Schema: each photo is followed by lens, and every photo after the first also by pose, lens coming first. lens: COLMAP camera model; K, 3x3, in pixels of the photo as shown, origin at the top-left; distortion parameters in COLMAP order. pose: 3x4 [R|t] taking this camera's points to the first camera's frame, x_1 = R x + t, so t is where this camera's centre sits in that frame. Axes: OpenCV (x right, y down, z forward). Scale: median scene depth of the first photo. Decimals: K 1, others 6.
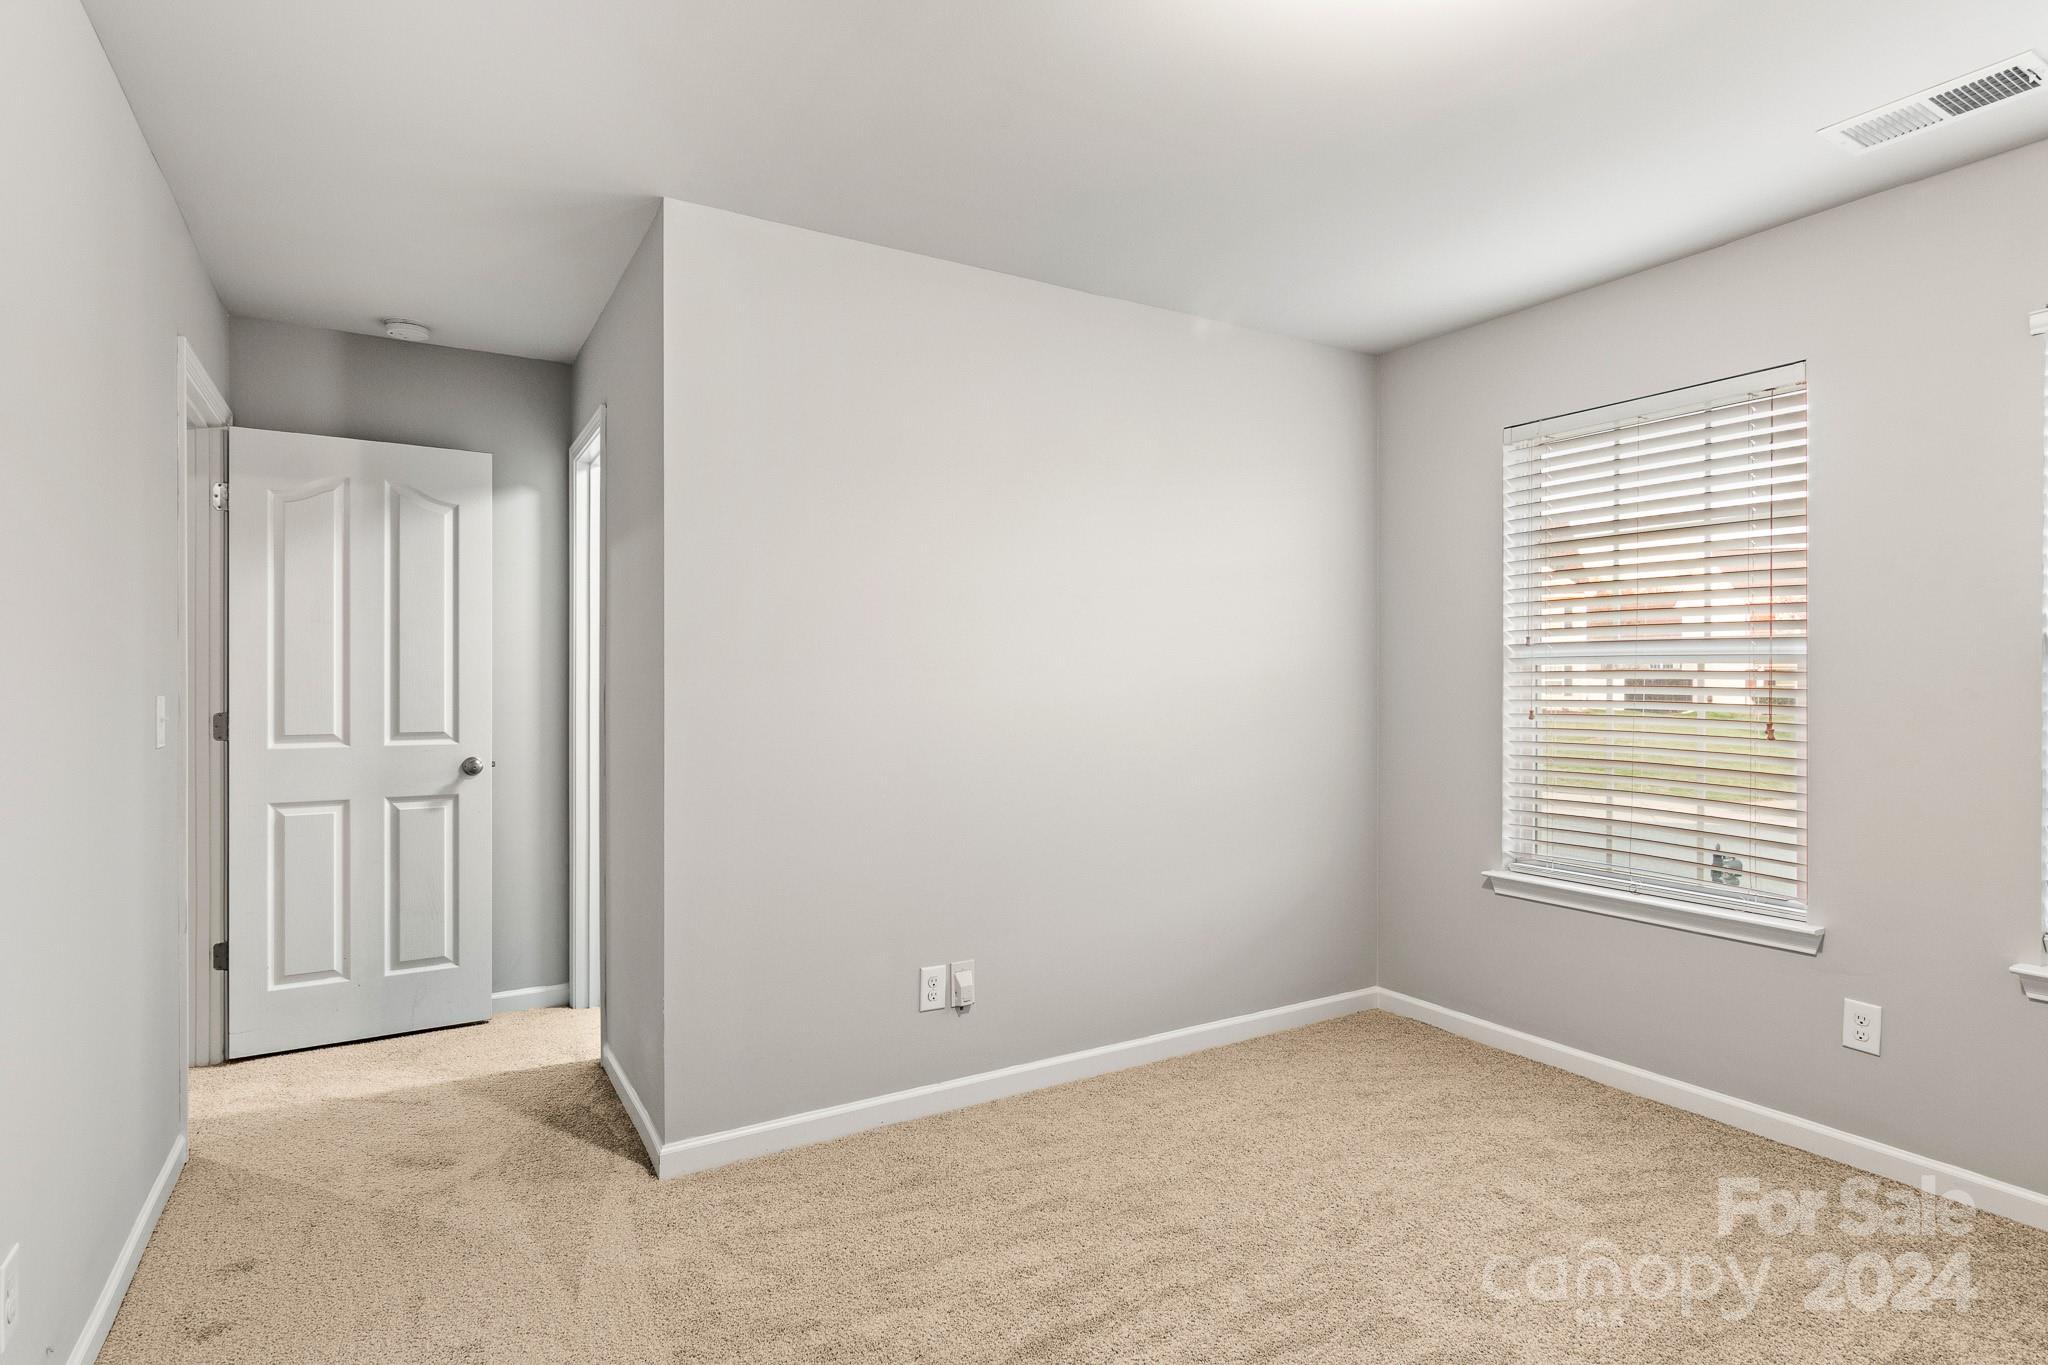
lens RADIAL K [[1057.1, 0, 1033.4], [0, 1057.1, 664.0], [0, 0, 1]] dist [0.000914, -0.000283]
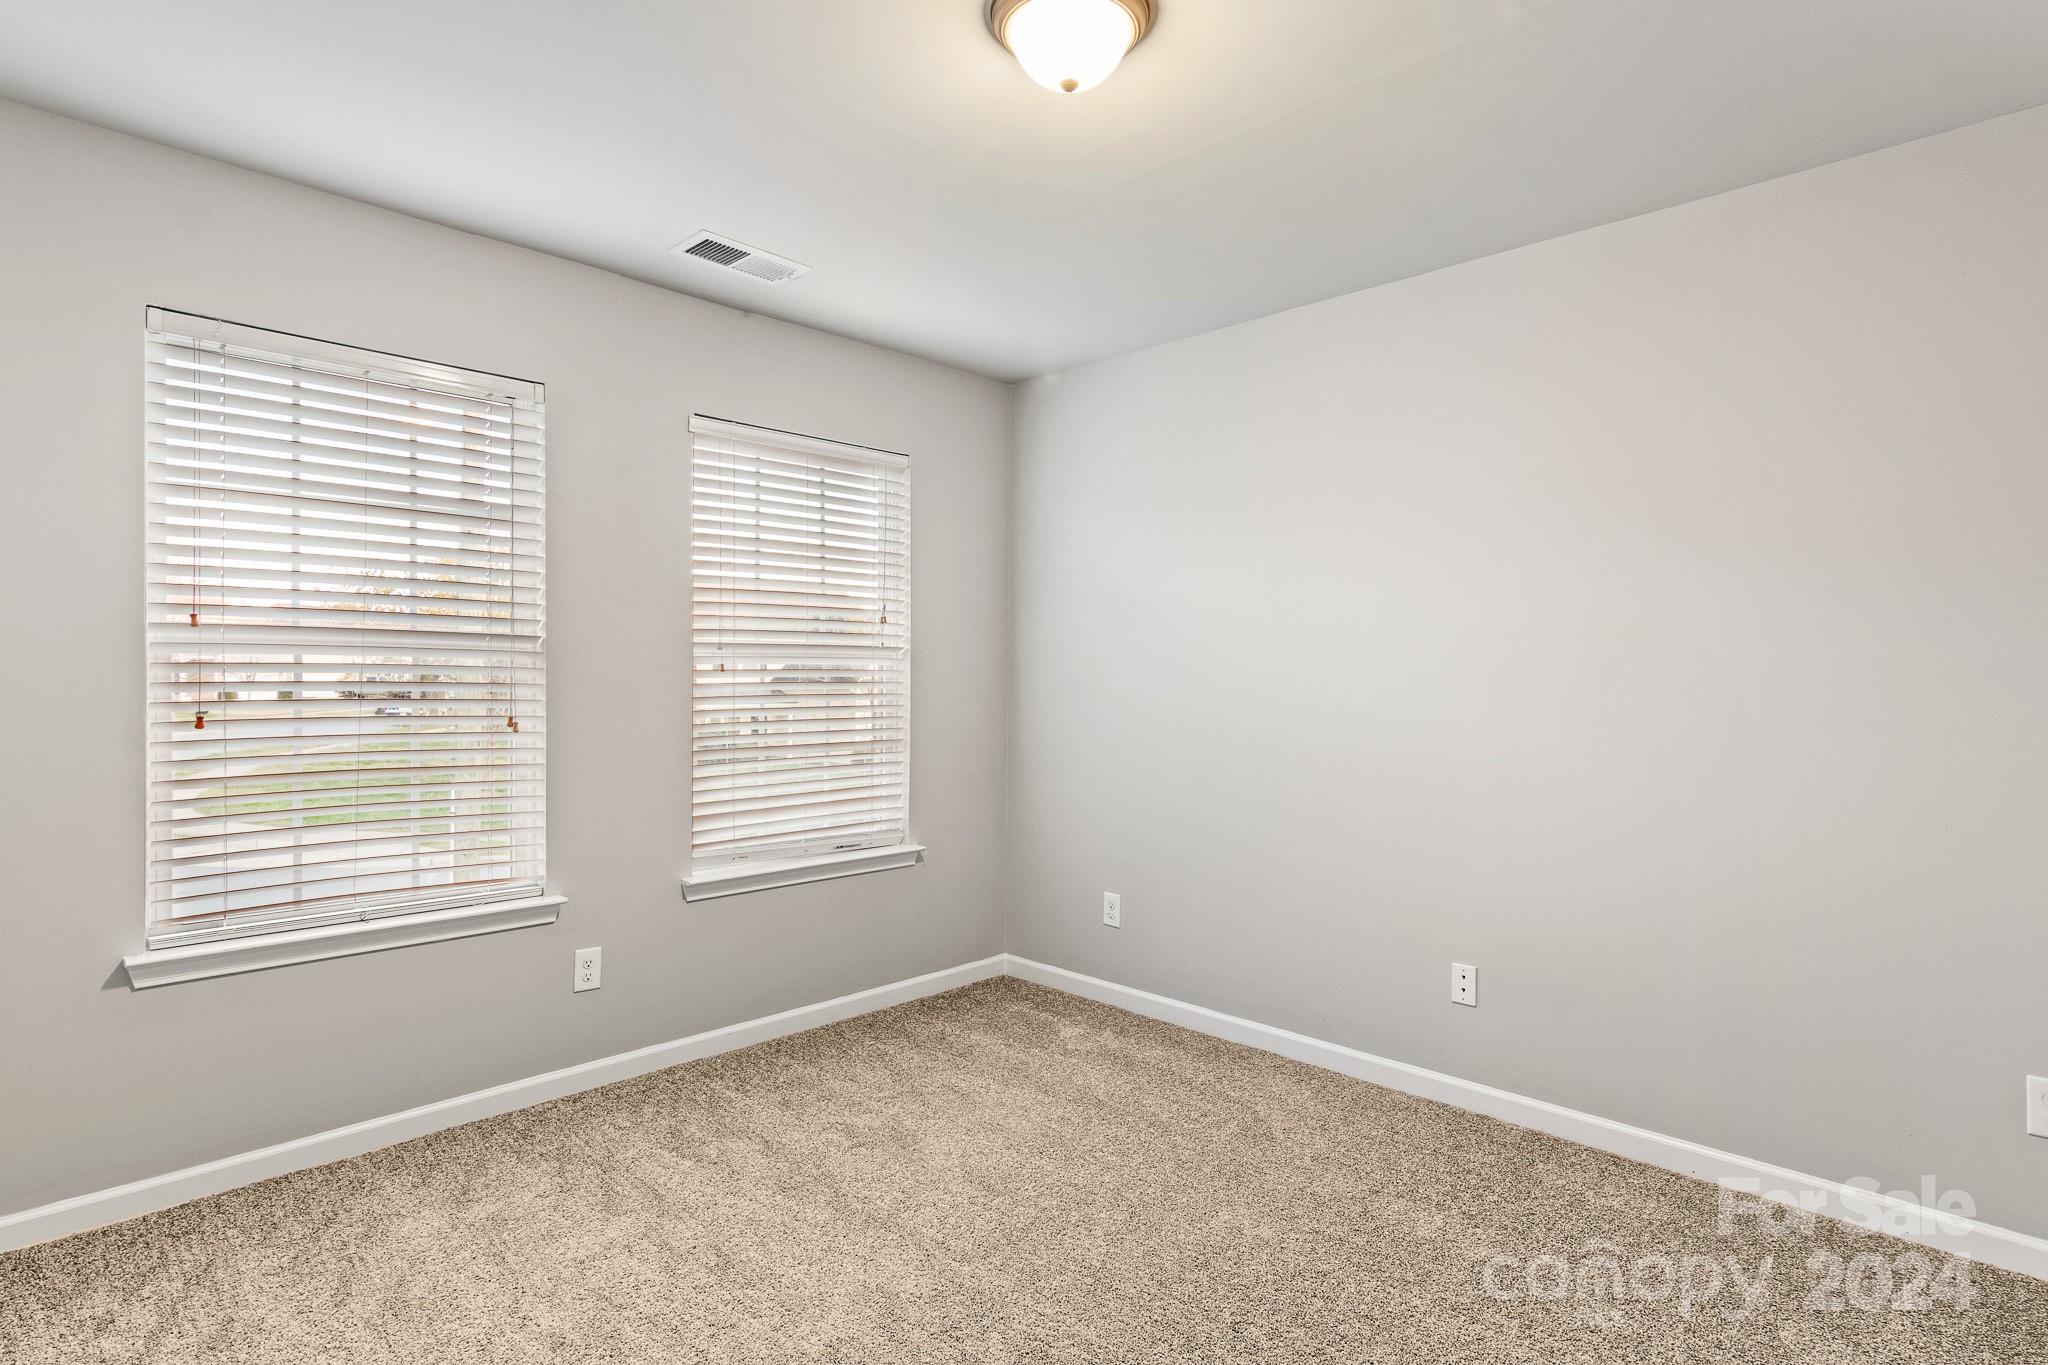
lens RADIAL K [[1057.1, 0, 1033.4], [0, 1057.1, 664.0], [0, 0, 1]] dist [0.000914, -0.000283]
pose [[-0.247445, 0.003407, 0.968896, -0.437956], [-0.021938, 0.999718, -0.009118, 0.002313], [-0.968653, -0.023512, -0.247301, 0.742547]]
